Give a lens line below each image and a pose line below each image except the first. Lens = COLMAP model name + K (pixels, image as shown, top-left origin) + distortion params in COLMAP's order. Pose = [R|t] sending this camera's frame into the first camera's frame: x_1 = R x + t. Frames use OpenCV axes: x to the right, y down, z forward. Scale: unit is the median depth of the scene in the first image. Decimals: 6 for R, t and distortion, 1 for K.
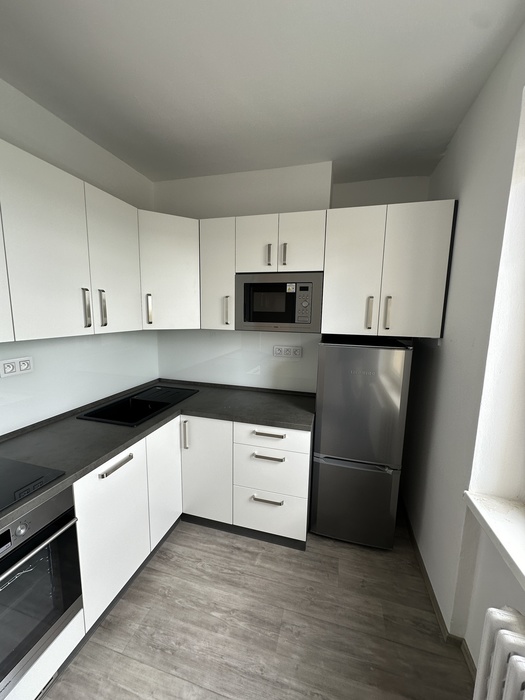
lens RADIAL K [[278.2, 0, 261.5], [0, 278.2, 350.7], [0, 0, 1]] dist [-0.002473, 0.000832]
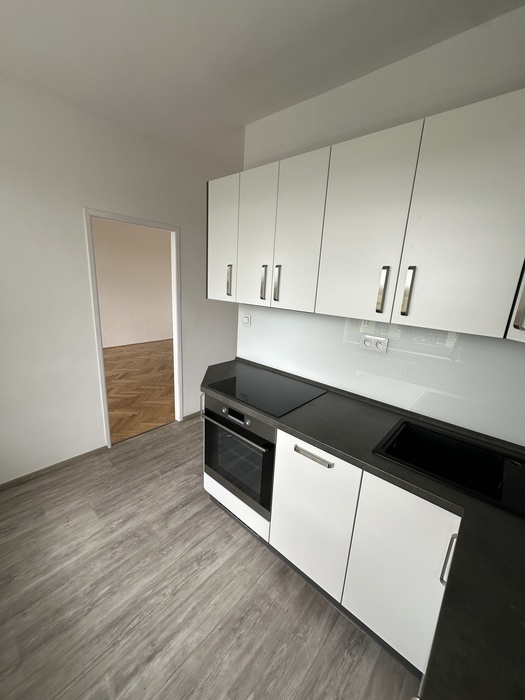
lens RADIAL K [[278.2, 0, 263.2], [0, 278.2, 352.3], [0, 0, 1]] dist [-0.002473, 0.000832]
pose [[-0.434295, 0.182358, -0.882119, 0.268515], [-0.191311, 0.938278, 0.288156, -0.130949], [0.880220, 0.293904, -0.372602, 0.919320]]
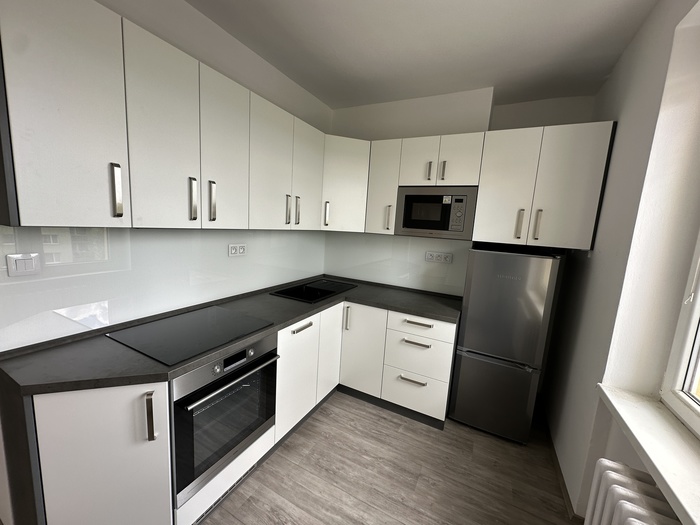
lens RADIAL K [[278.2, 0, 350.7], [0, 278.2, 263.3], [0, 0, 1]] dist [-0.002473, 0.000832]
pose [[0.978431, 0.072056, -0.193601, -0.047492], [-0.073501, 0.997295, -0.000285, 0.073378], [0.193057, 0.014509, 0.981080, -0.225092]]
